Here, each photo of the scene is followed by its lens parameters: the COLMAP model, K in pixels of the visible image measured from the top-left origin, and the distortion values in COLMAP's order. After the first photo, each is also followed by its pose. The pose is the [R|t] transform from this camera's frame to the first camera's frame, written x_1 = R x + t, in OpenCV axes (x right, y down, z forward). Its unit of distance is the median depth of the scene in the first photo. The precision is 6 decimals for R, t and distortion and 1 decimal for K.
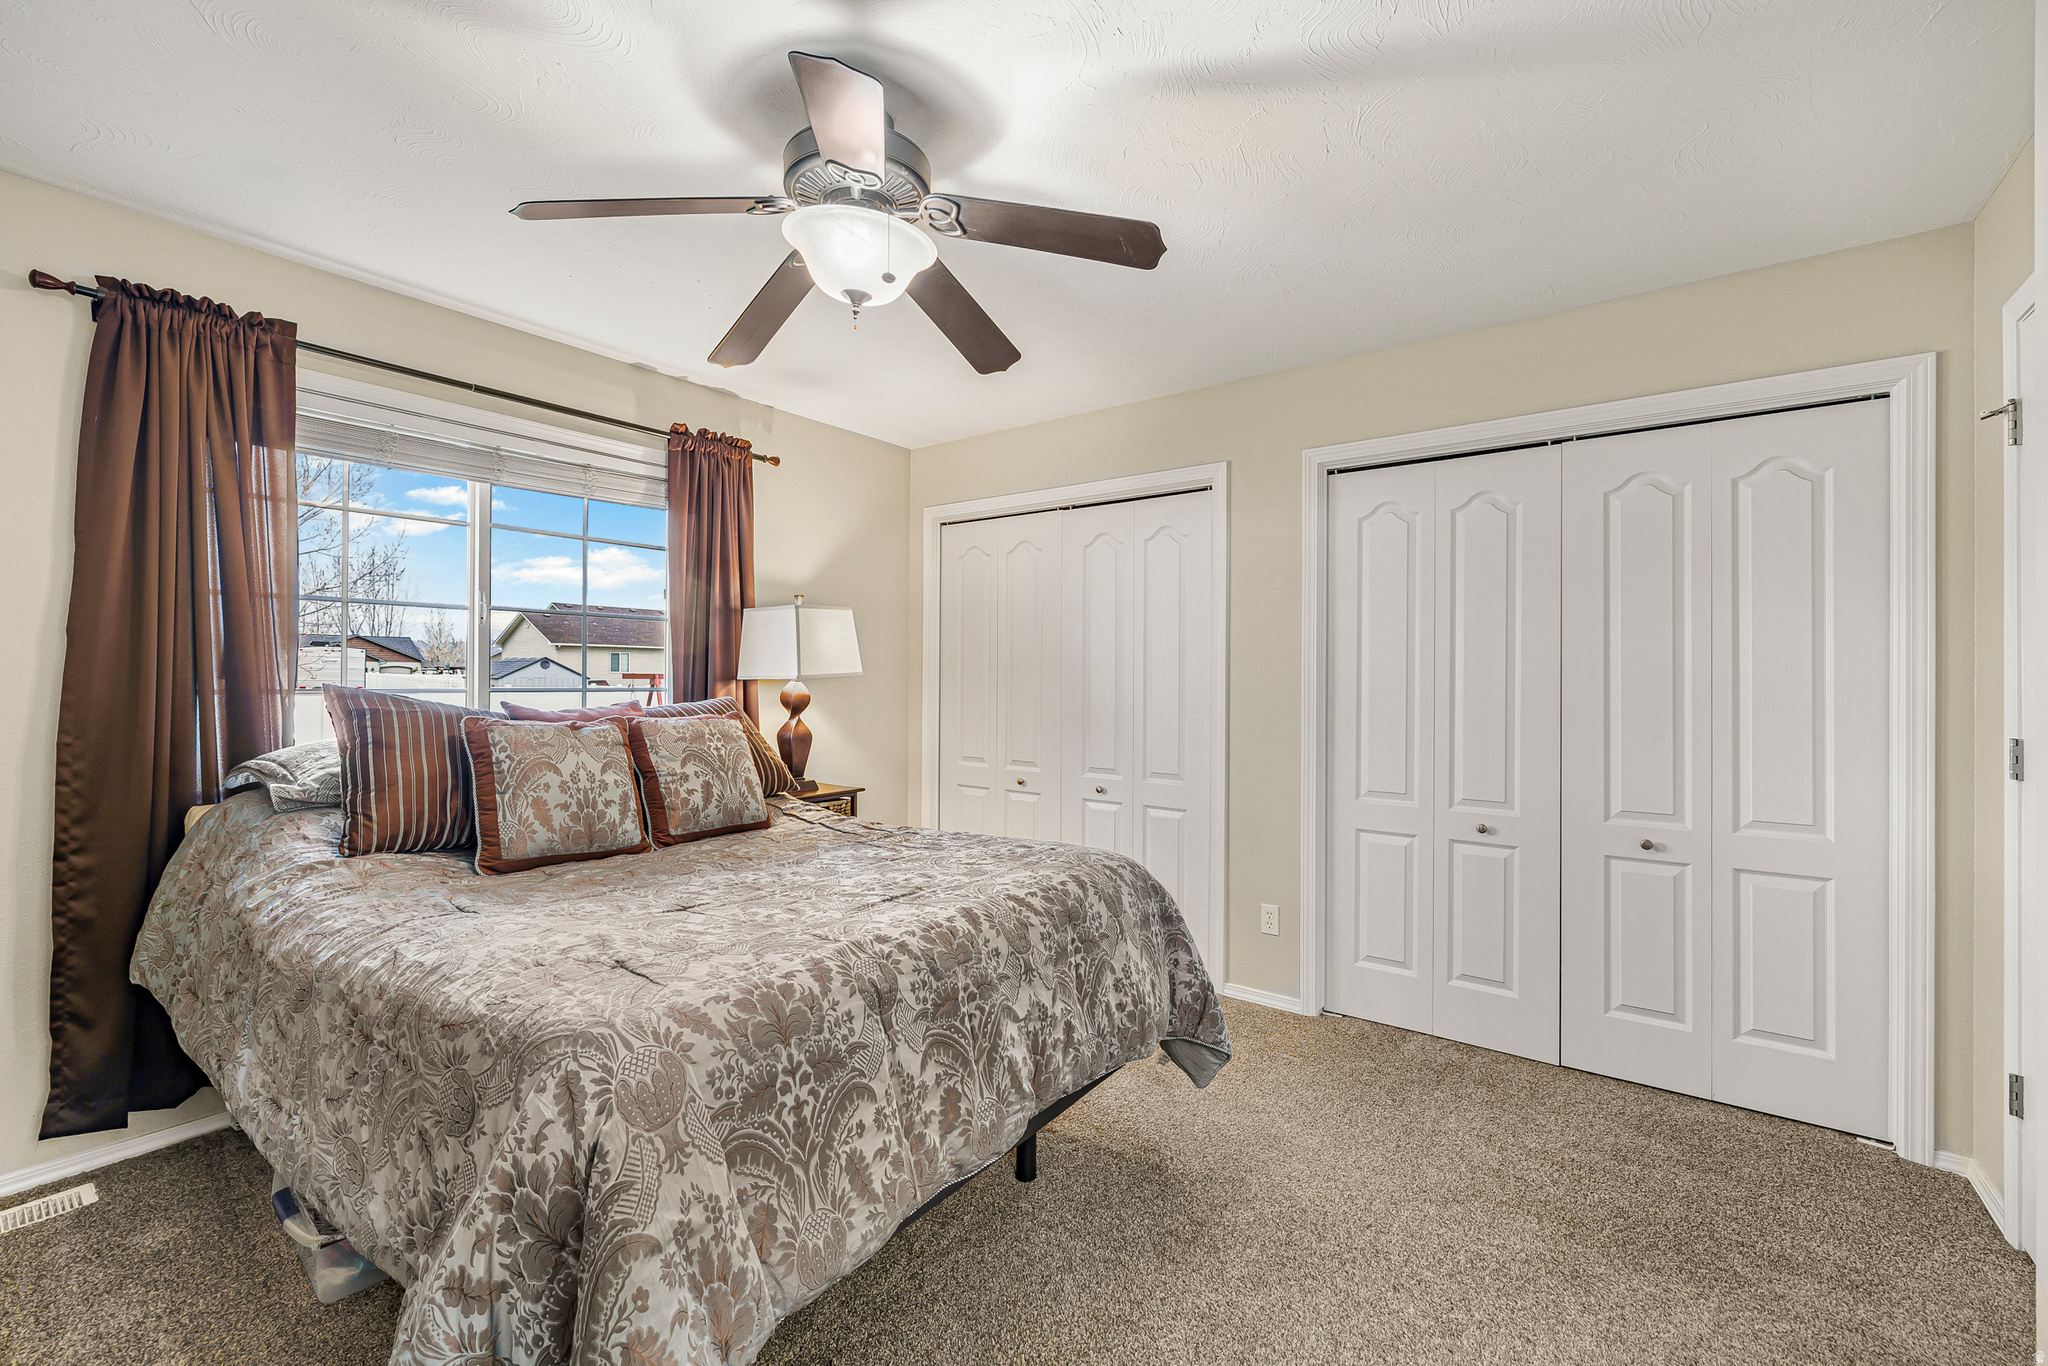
lens RADIAL K [[873.0, 0, 1028.7], [0, 873.0, 676.2], [0, 0, 1]] dist [-0.001619, 0.001140]
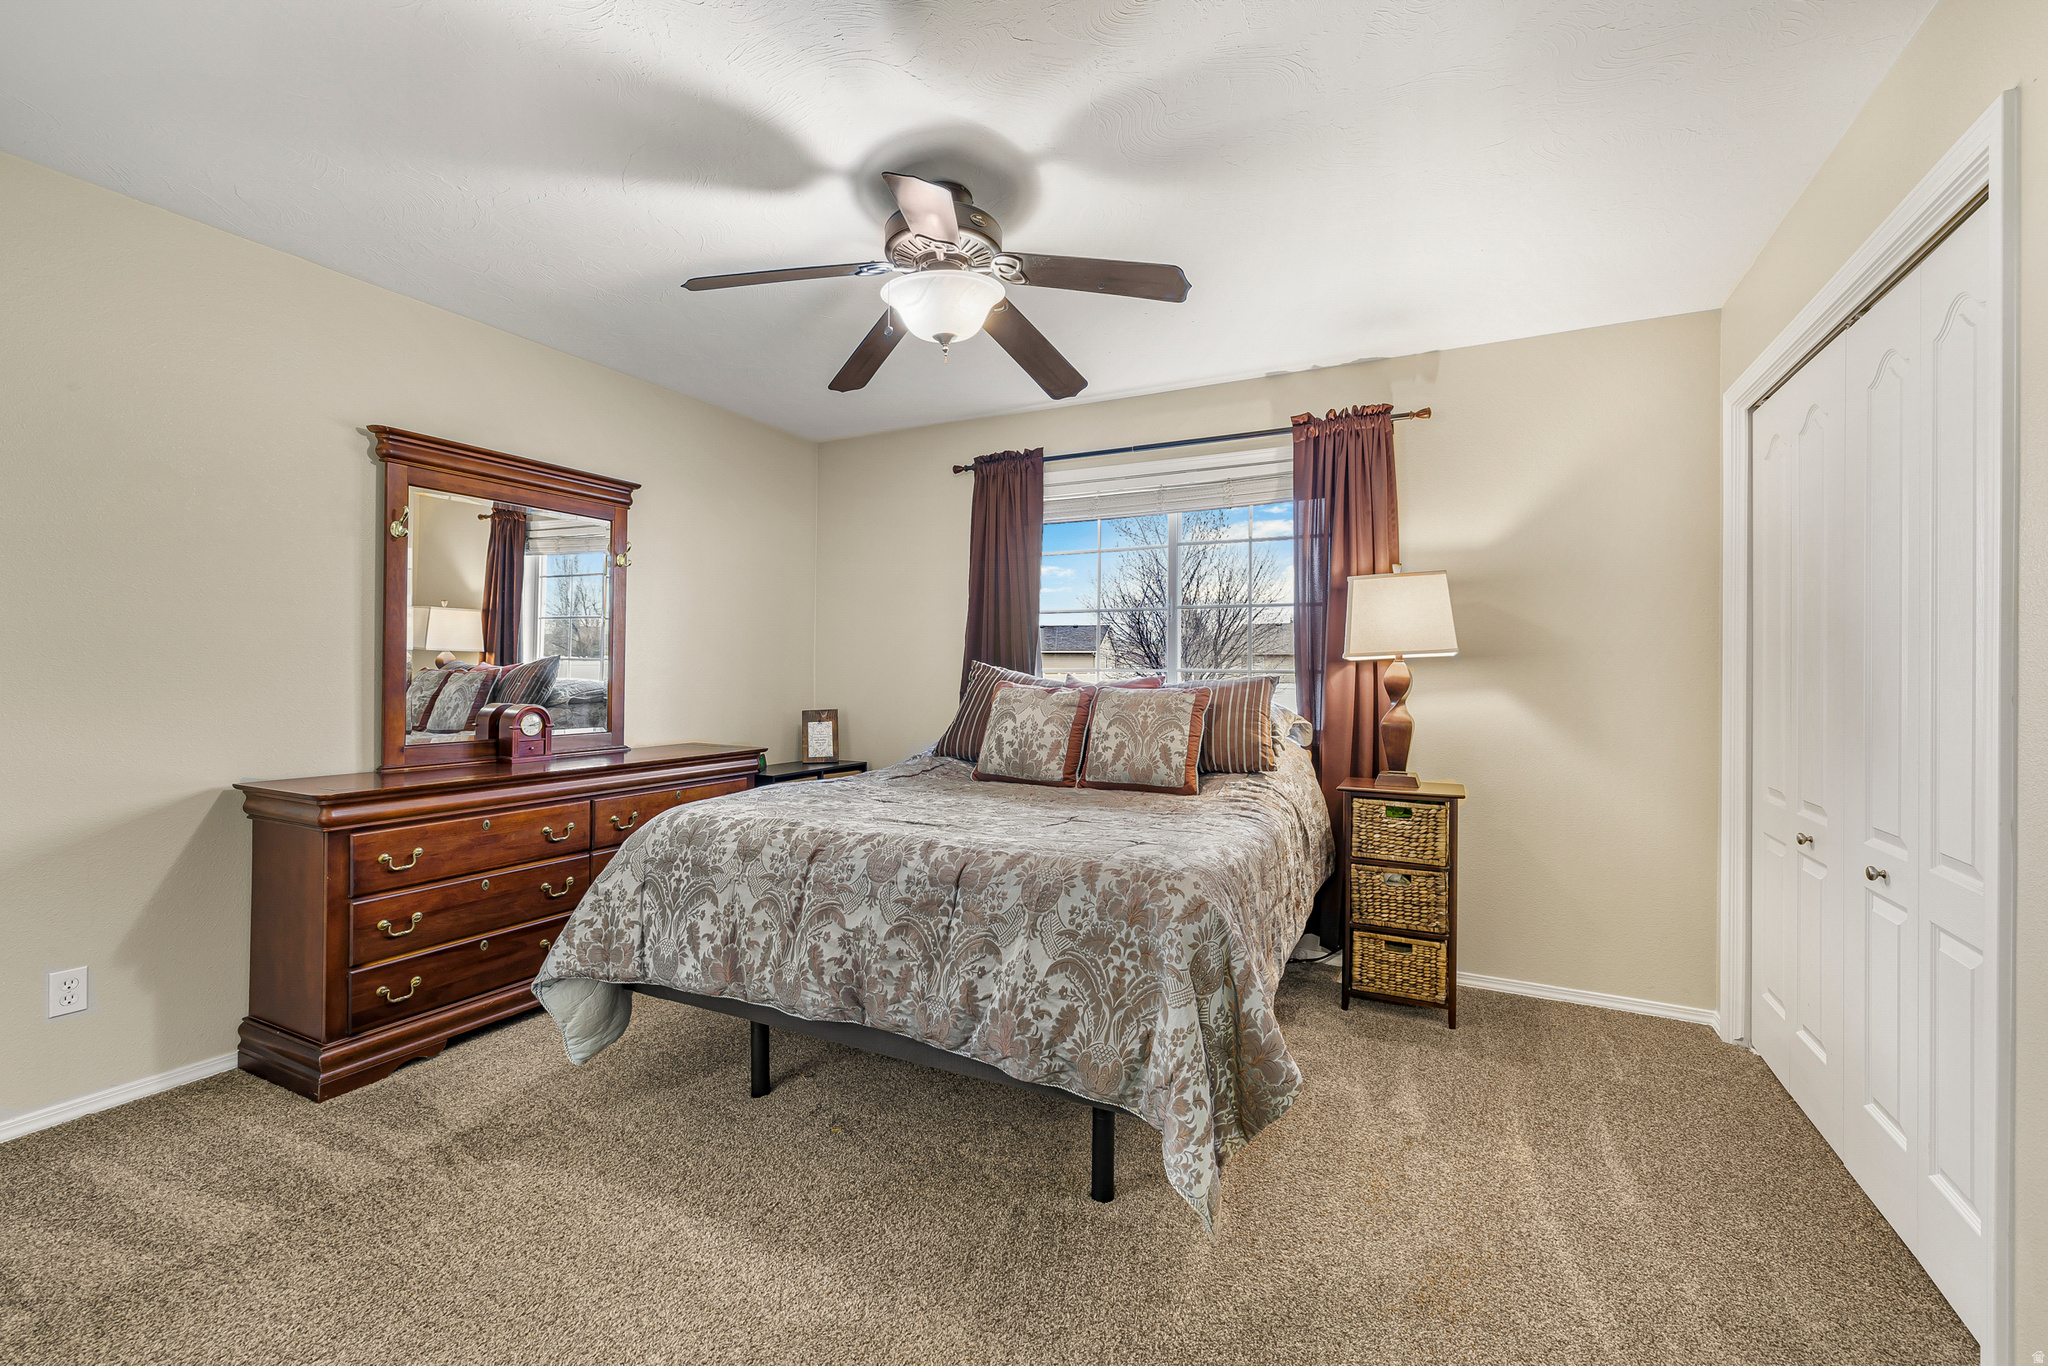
lens RADIAL K [[873.0, 0, 1010.3], [0, 873.0, 677.5], [0, 0, 1]] dist [-0.001619, 0.001140]
pose [[0.139092, 0.001162, -0.990279, 0.844790], [-0.005950, 0.999982, 0.000338, 0.036422], [0.990262, 0.005845, 0.139096, 0.745055]]
